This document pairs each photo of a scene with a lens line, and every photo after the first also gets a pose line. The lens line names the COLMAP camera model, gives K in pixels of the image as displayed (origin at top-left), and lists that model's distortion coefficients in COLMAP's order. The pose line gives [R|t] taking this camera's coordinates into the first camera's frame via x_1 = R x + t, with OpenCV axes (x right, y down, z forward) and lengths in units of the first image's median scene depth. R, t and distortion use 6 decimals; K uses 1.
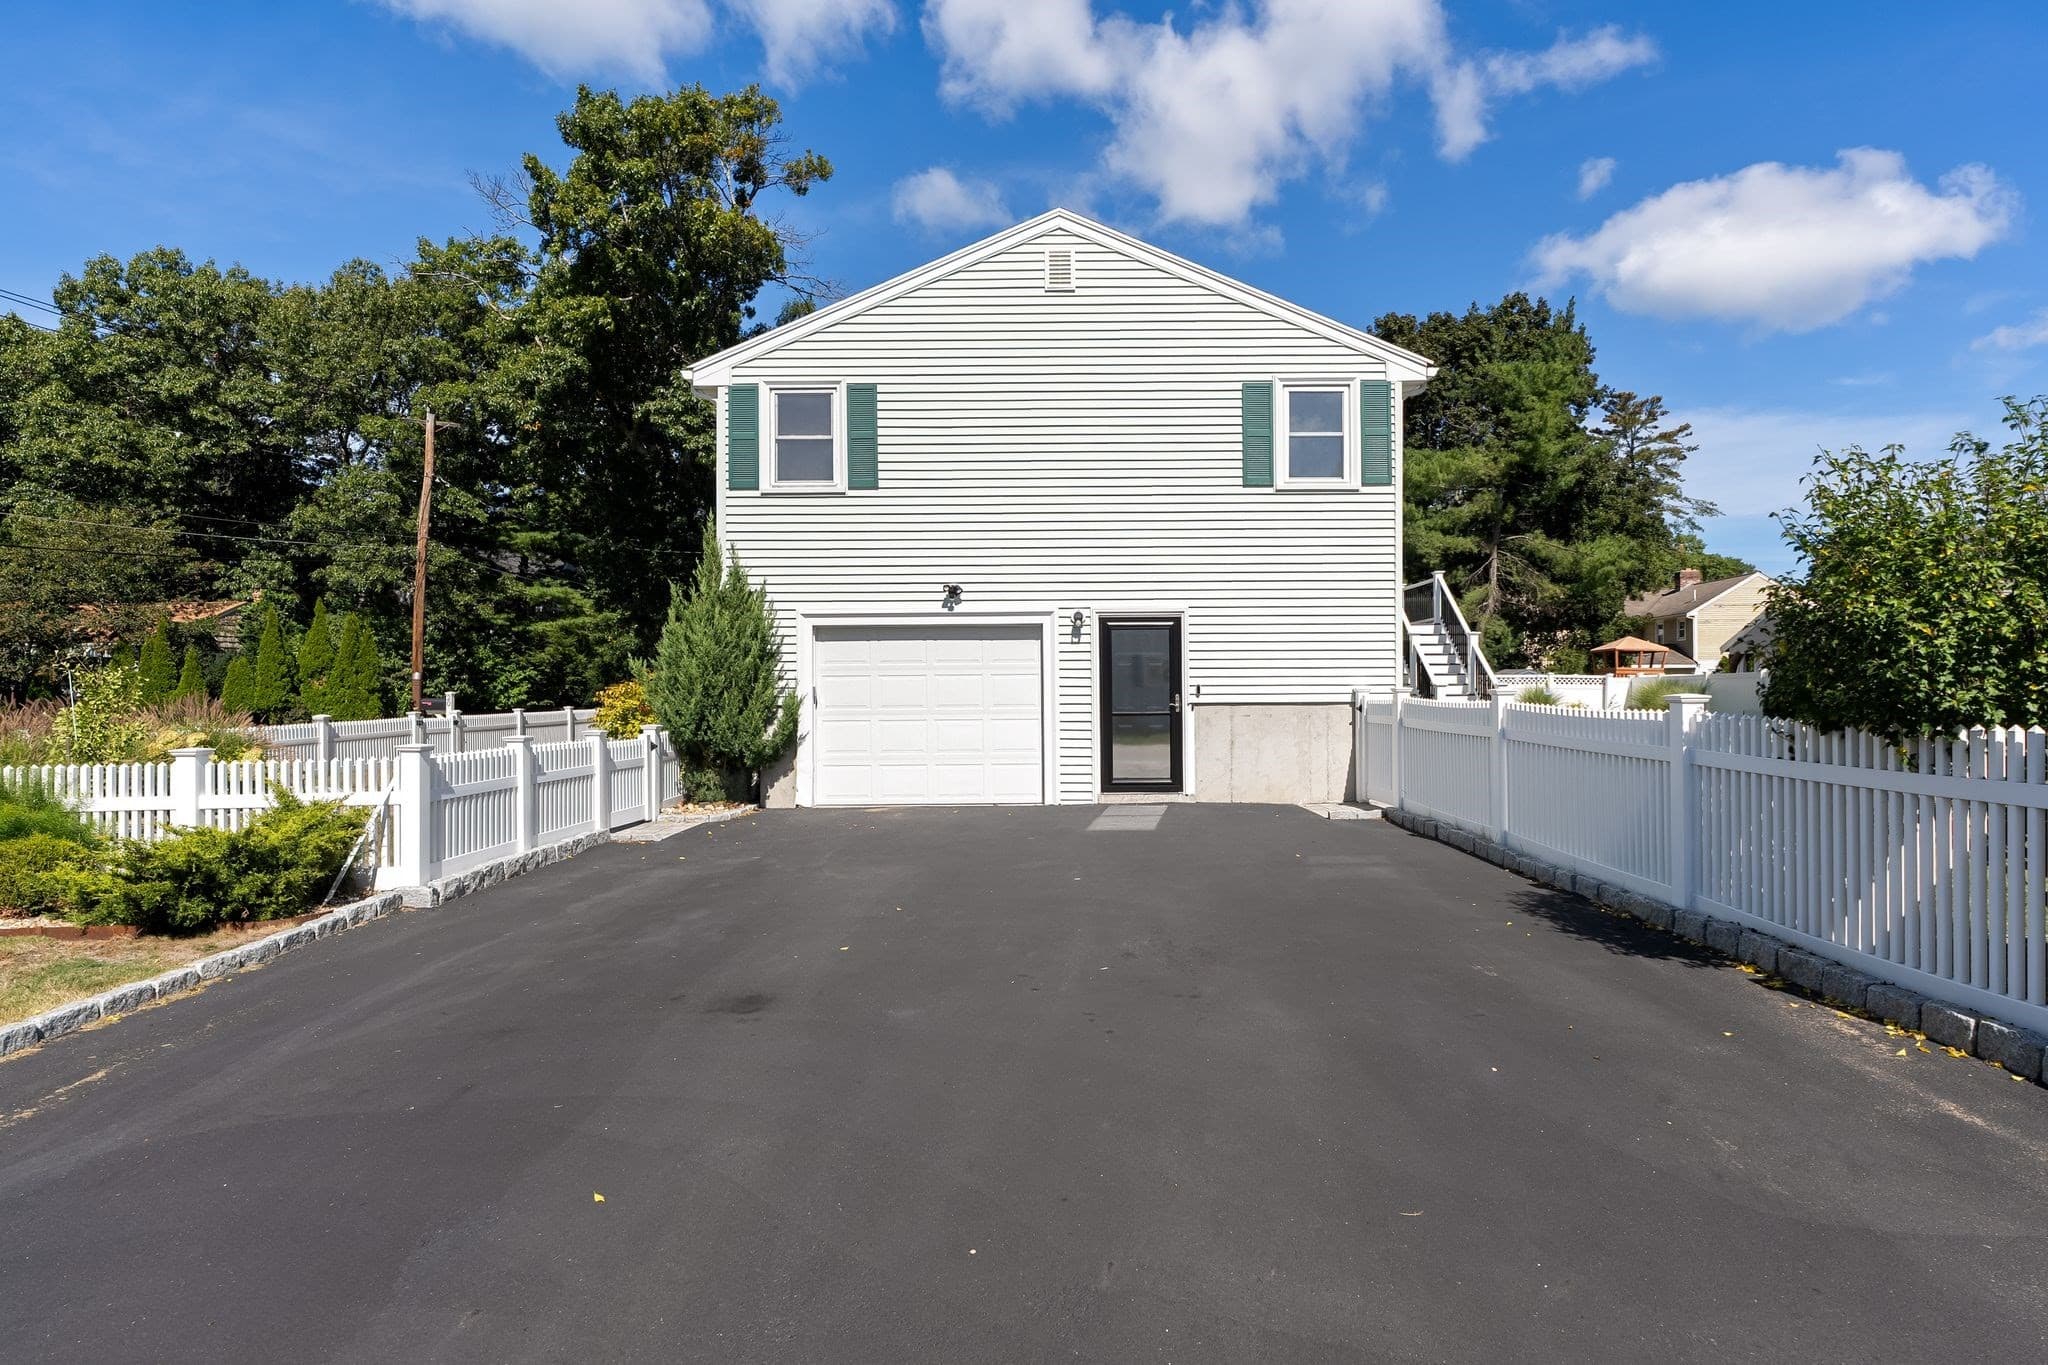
lens RADIAL K [[1033.0, 0, 1019.3], [0, 1033.0, 696.4], [0, 0, 1]] dist [-0.003925, 0.000522]
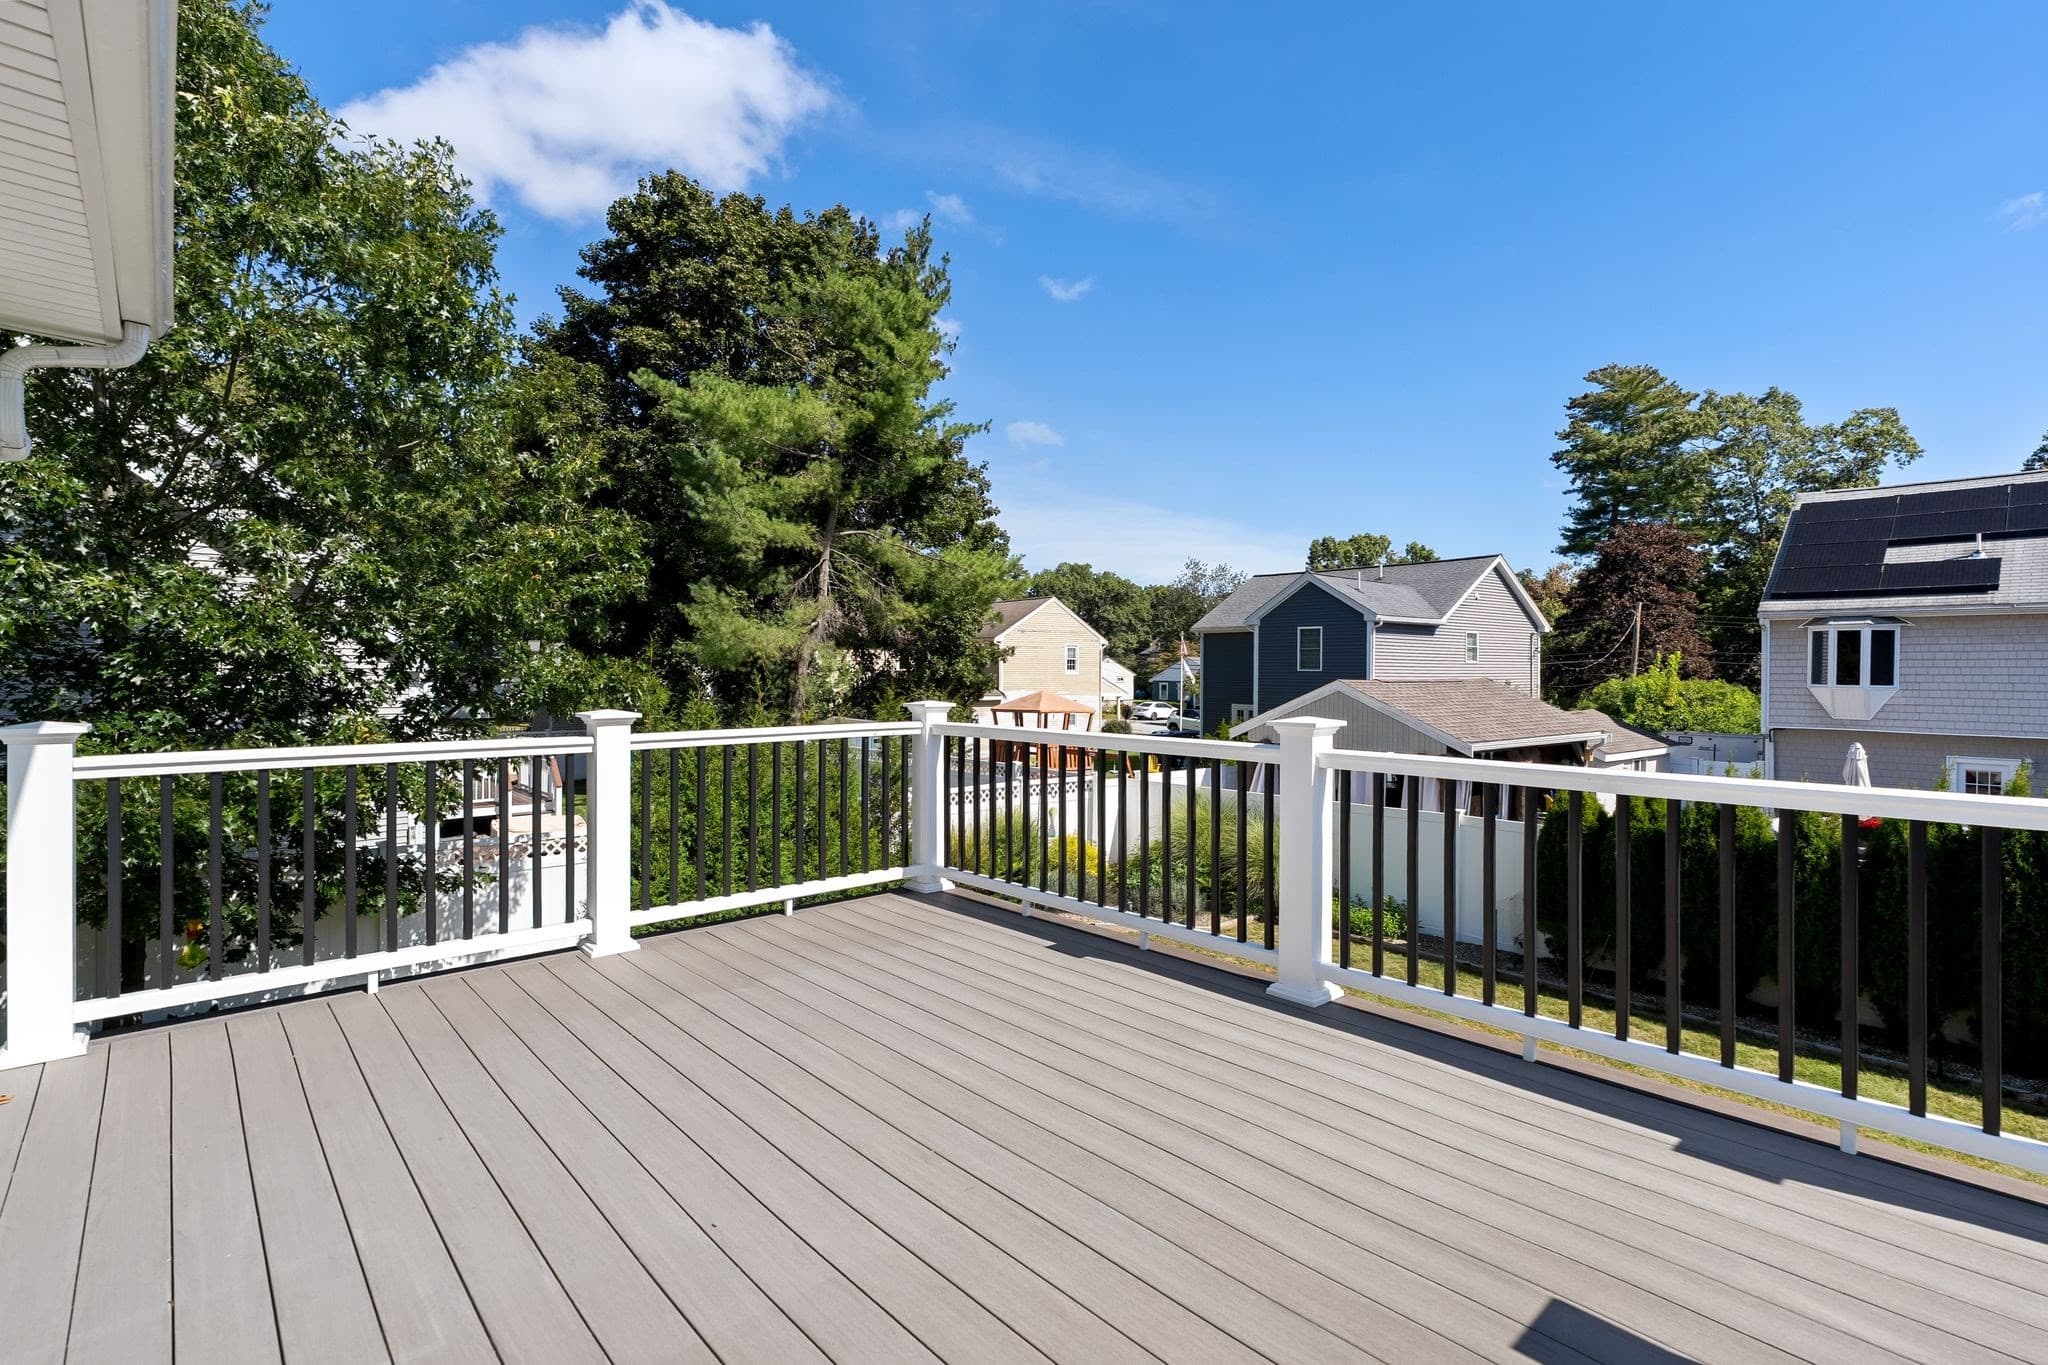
lens RADIAL K [[935.8, 0, 1004.4], [0, 935.8, 673.7], [0, 0, 1]] dist [-0.010511, 0.000462]
pose [[0.714884, -0.005041, 0.699224, 0.108839], [0.004677, 0.999986, 0.002428, -0.060097], [-0.699227, 0.001535, 0.714898, 0.482999]]
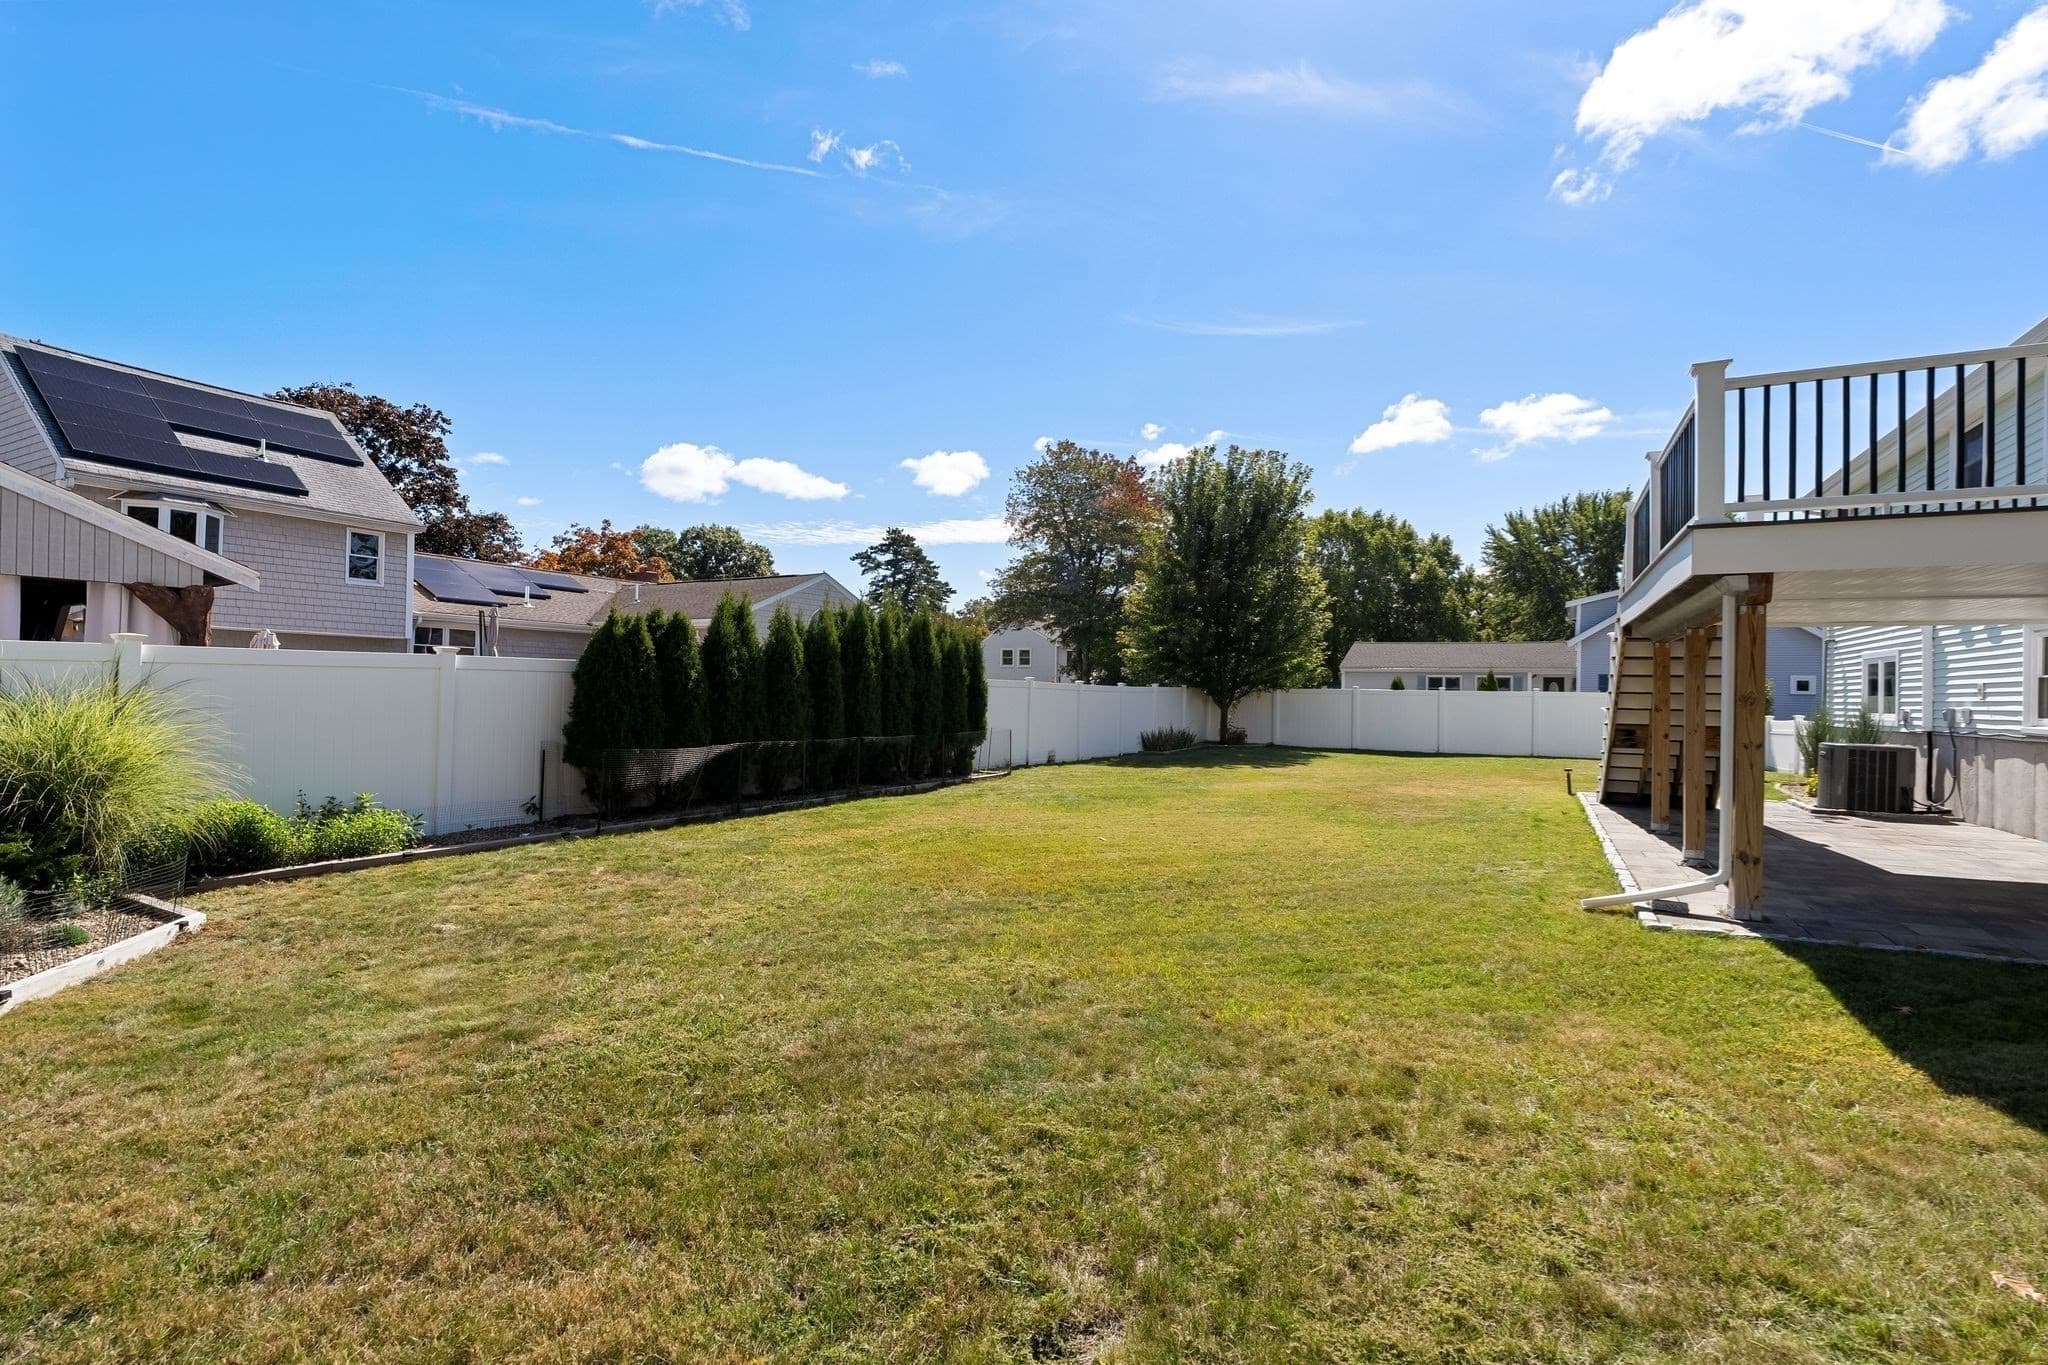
lens RADIAL K [[935.8, 0, 1010.8], [0, 935.8, 696.2], [0, 0, 1]] dist [-0.010511, 0.000462]
pose [[-0.897886, -0.023585, 0.439596, 0.217786], [-0.019749, 0.999717, 0.013298, -0.008175], [-0.439785, 0.003259, -0.898097, 0.732934]]
